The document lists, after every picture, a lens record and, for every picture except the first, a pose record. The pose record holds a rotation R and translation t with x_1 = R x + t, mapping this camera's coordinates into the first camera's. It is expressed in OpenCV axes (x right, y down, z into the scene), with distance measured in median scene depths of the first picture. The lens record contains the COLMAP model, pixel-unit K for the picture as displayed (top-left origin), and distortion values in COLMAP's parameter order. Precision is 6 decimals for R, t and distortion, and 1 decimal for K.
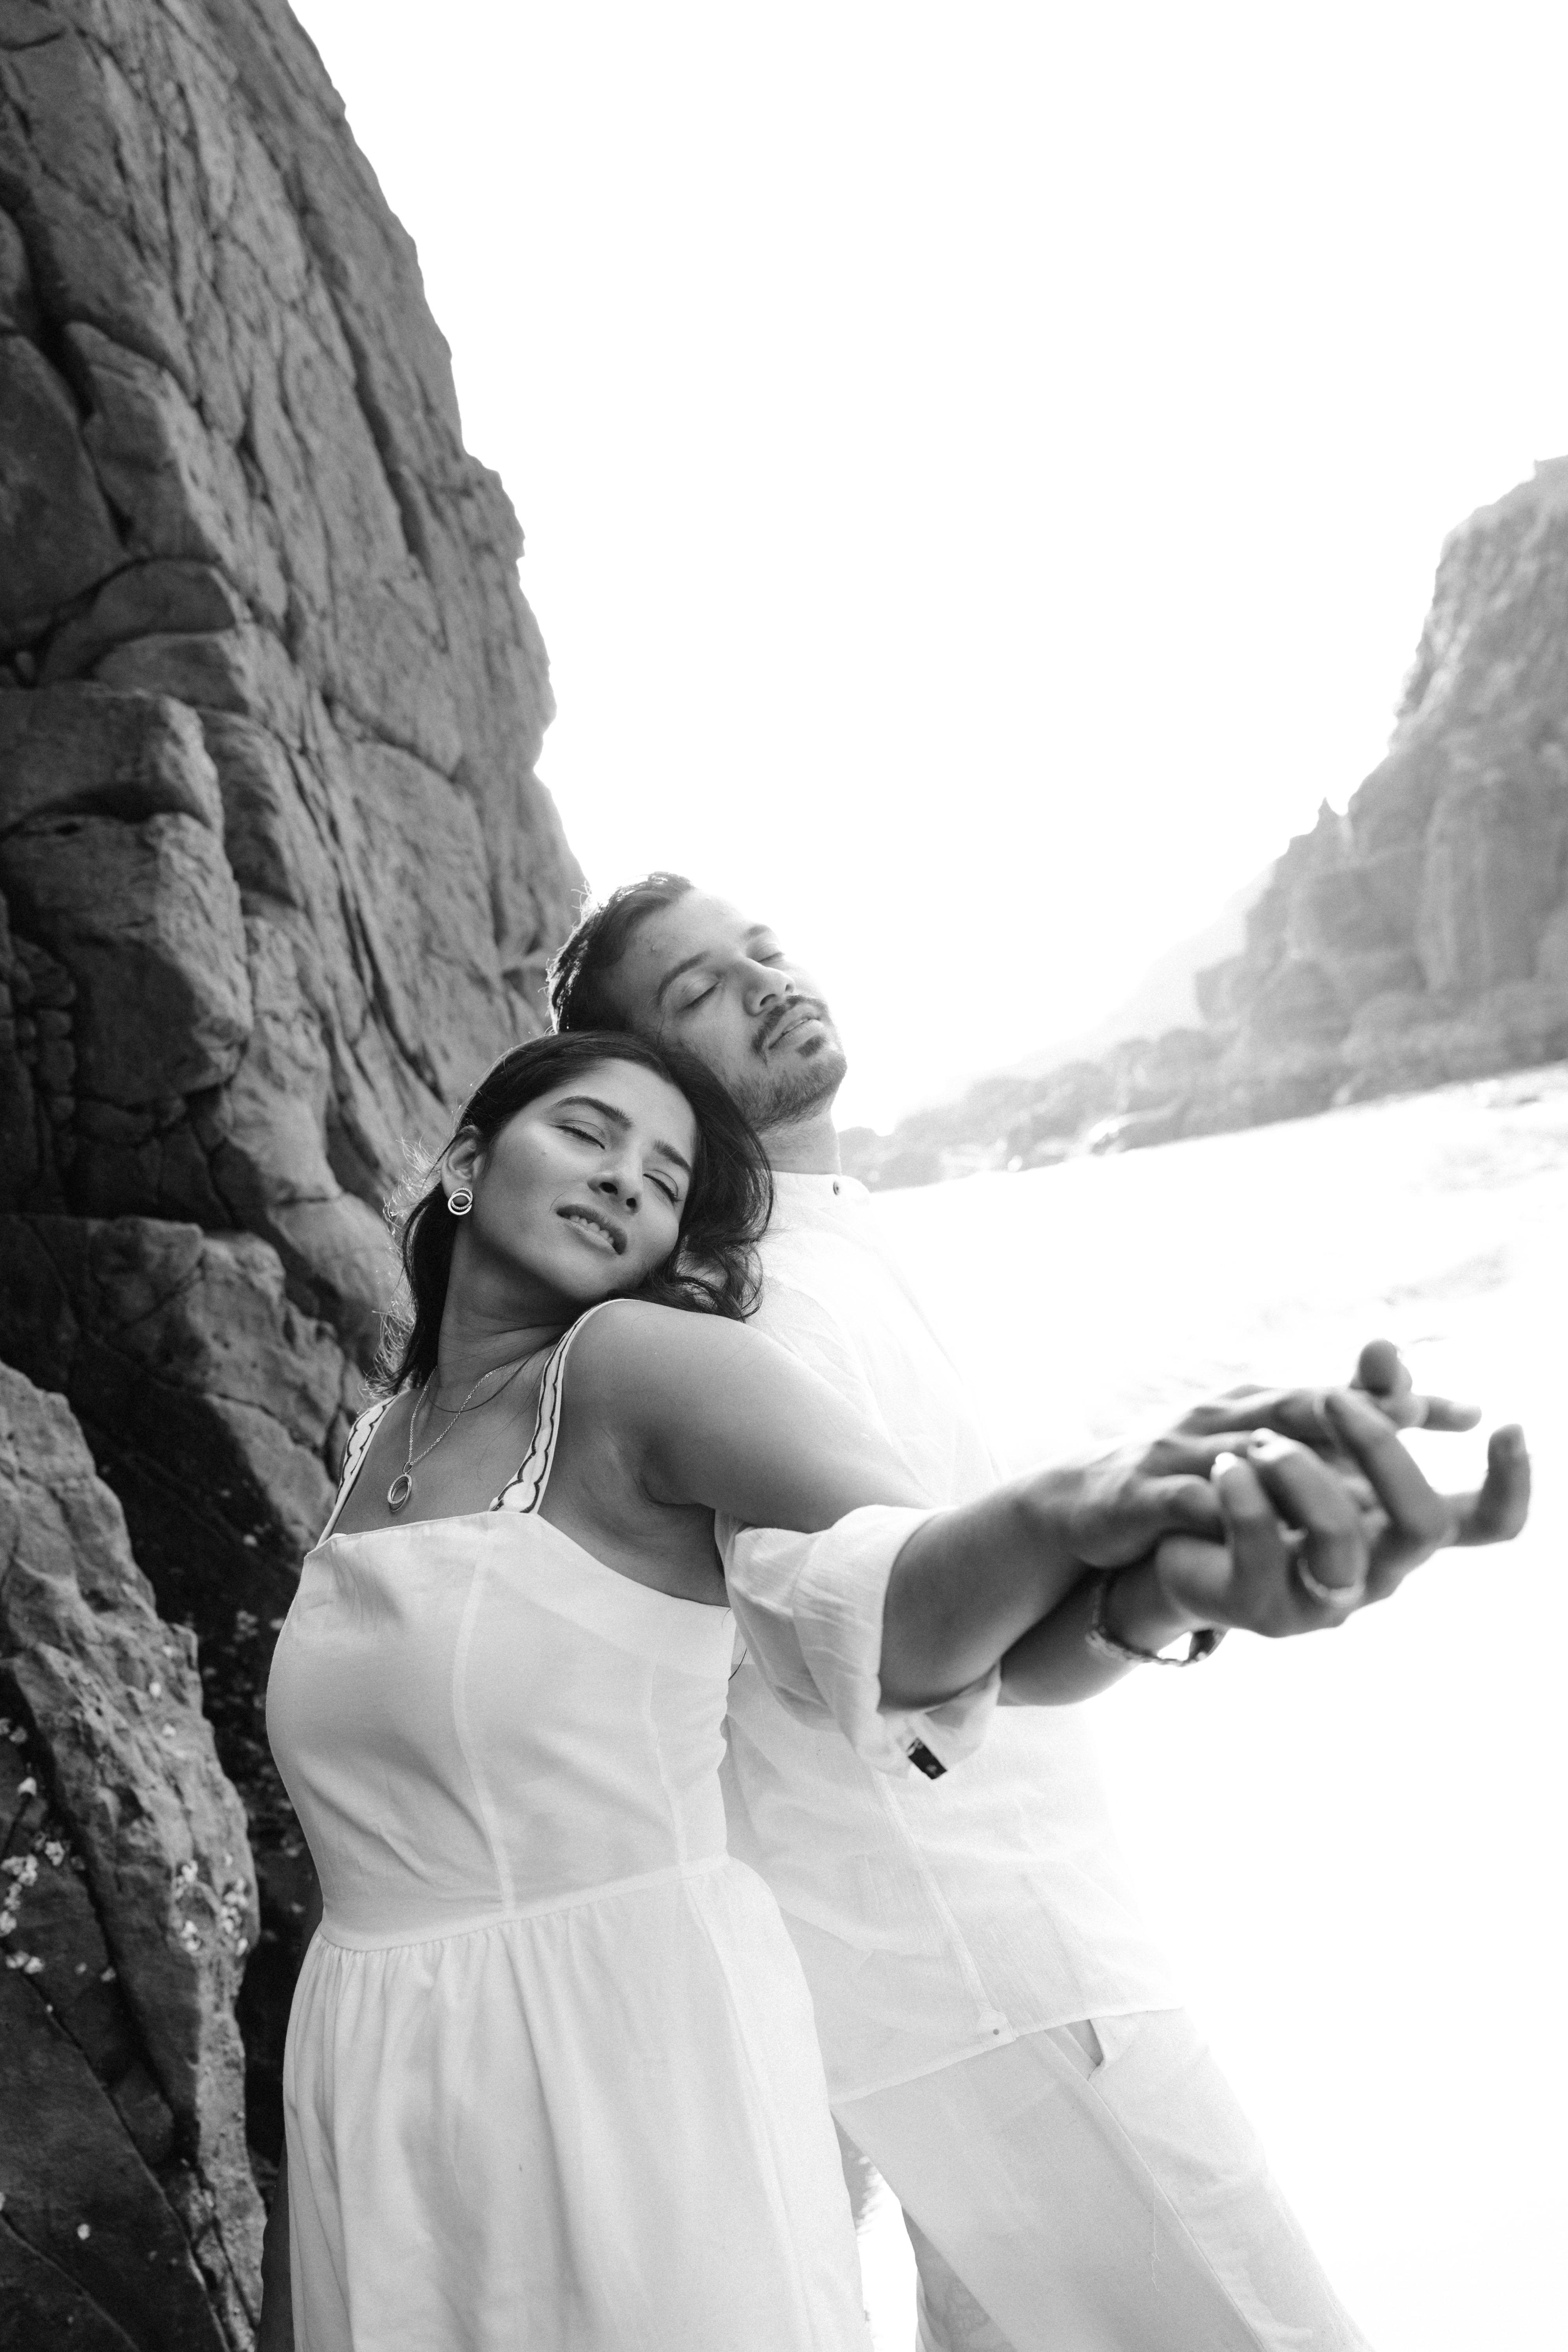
lens RADIAL K [[1558.2, 0, 771.8], [0, 1558.2, 1166.1], [0, 0, 1]] dist [0.006336, -0.000588]
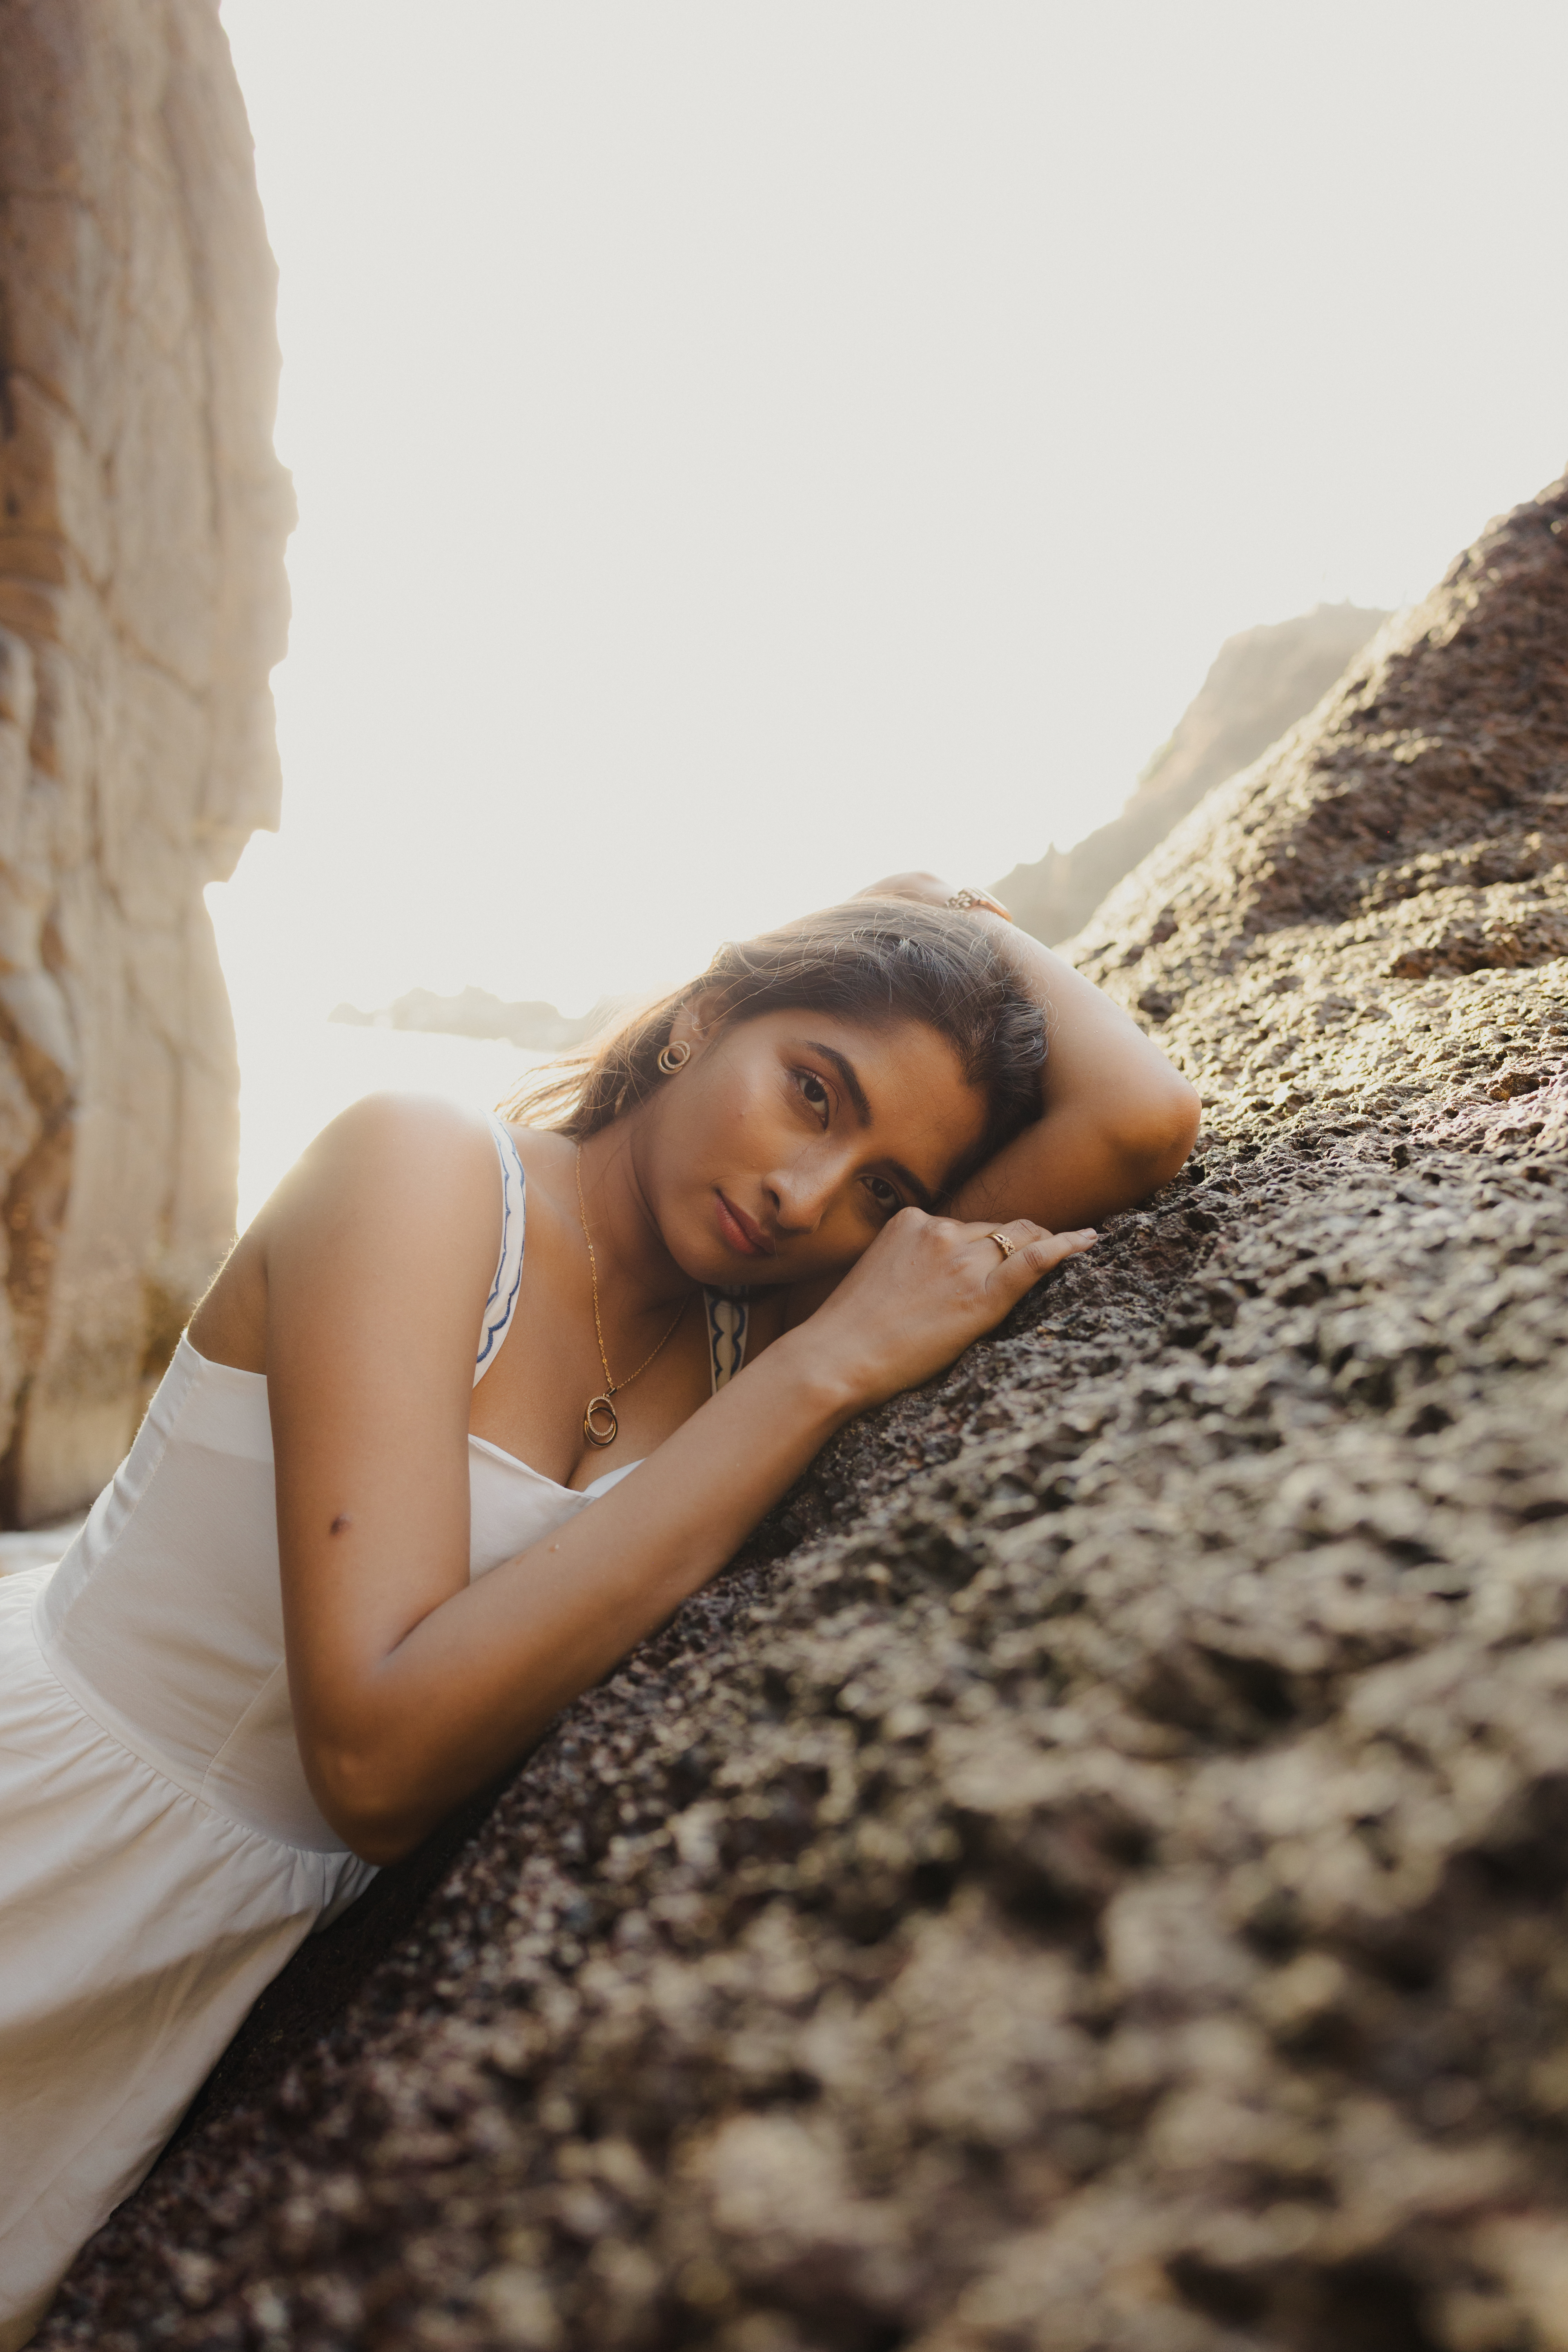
lens RADIAL K [[1558.2, 0, 783.2], [0, 1558.2, 1174.3], [0, 0, 1]] dist [0.006336, -0.000588]
pose [[0.933091, 0.280718, 0.224807, 0.112080], [-0.296350, 0.954308, 0.038390, -0.062462], [-0.203759, -0.102443, 0.973647, -0.621611]]
